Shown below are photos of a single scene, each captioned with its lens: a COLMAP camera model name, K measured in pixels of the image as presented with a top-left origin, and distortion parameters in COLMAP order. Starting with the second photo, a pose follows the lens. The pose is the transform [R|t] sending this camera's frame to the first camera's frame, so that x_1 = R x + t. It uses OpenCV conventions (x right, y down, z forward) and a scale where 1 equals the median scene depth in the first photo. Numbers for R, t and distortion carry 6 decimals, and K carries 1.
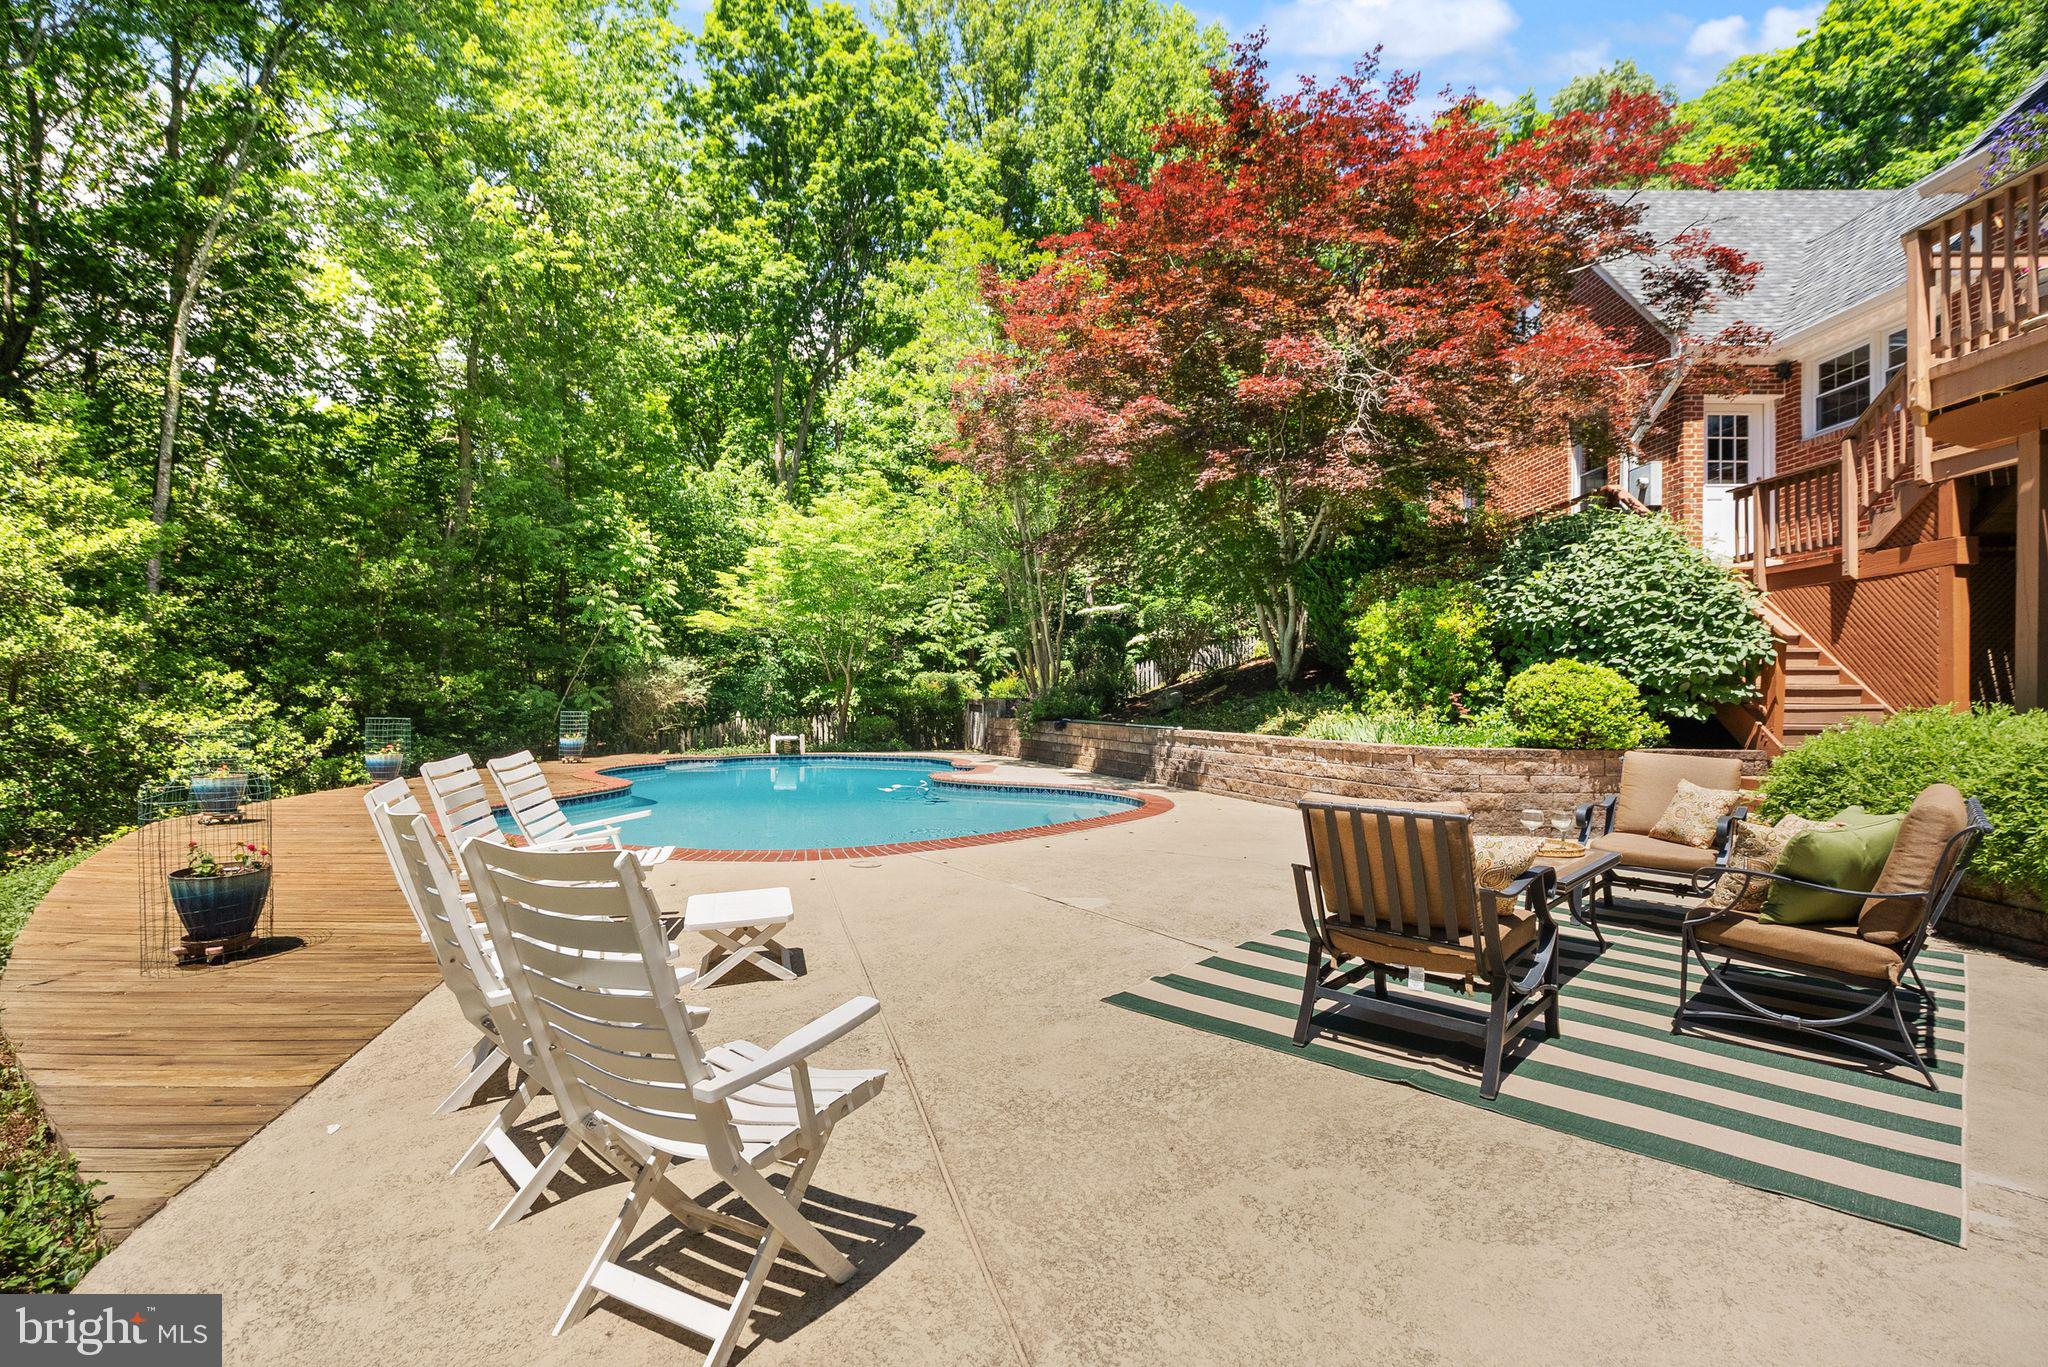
lens RADIAL K [[970.7, 0, 1016.8], [0, 970.7, 680.3], [0, 0, 1]] dist [-0.003001, 0.003309]
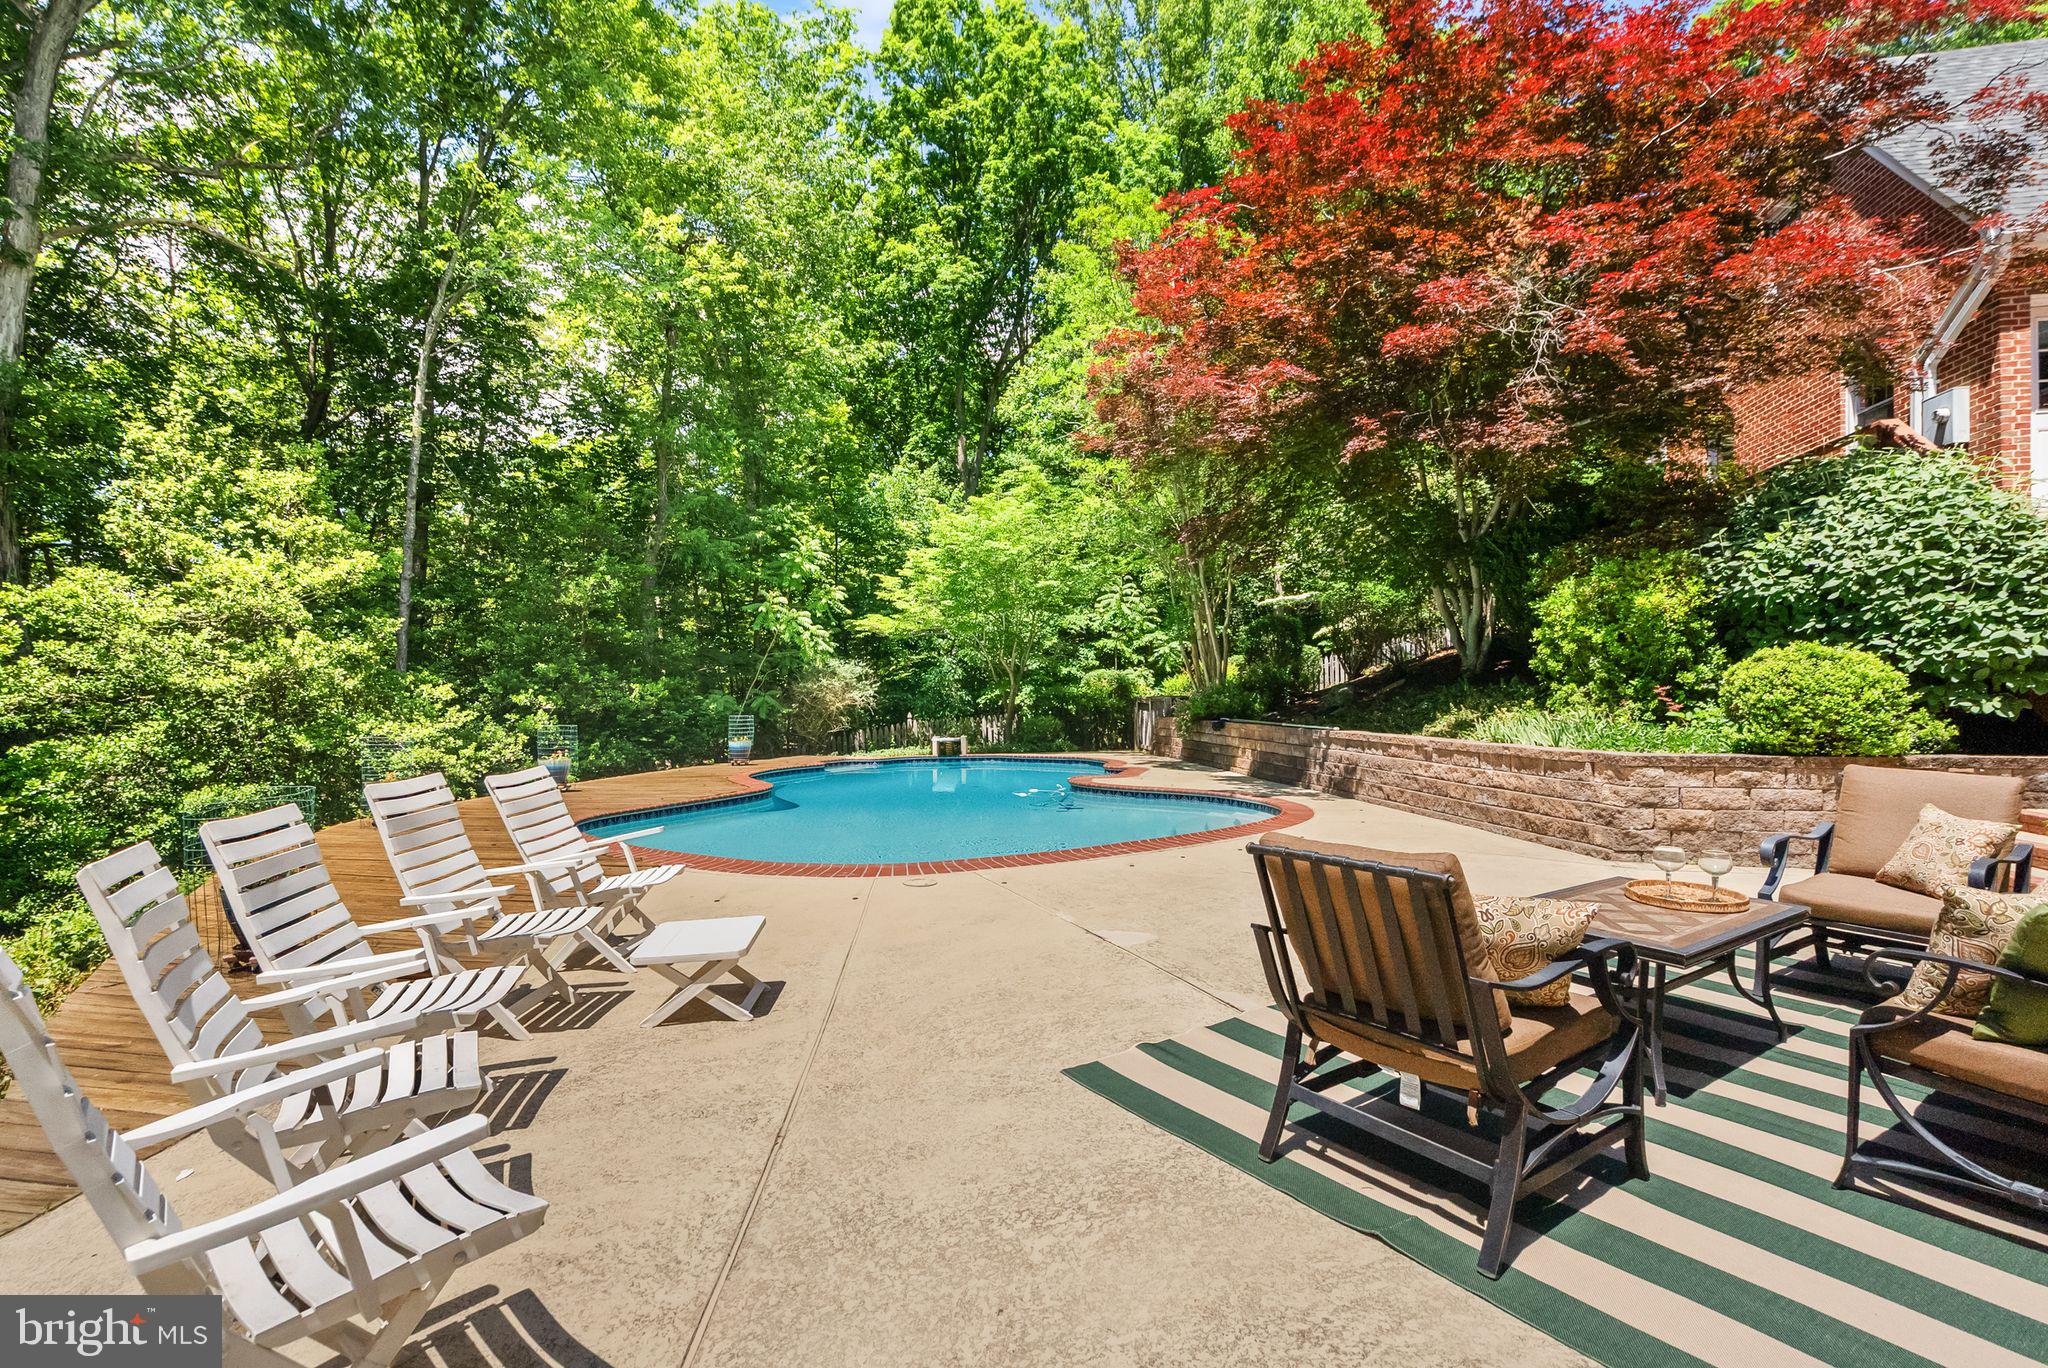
lens RADIAL K [[970.7, 0, 1025.7], [0, 970.7, 686.3], [0, 0, 1]] dist [-0.003001, 0.003309]
pose [[0.976550, -0.016838, -0.214630, 0.083058], [0.019078, 0.999783, 0.008372, -0.003113], [0.214443, -0.012271, 0.976659, 0.063185]]
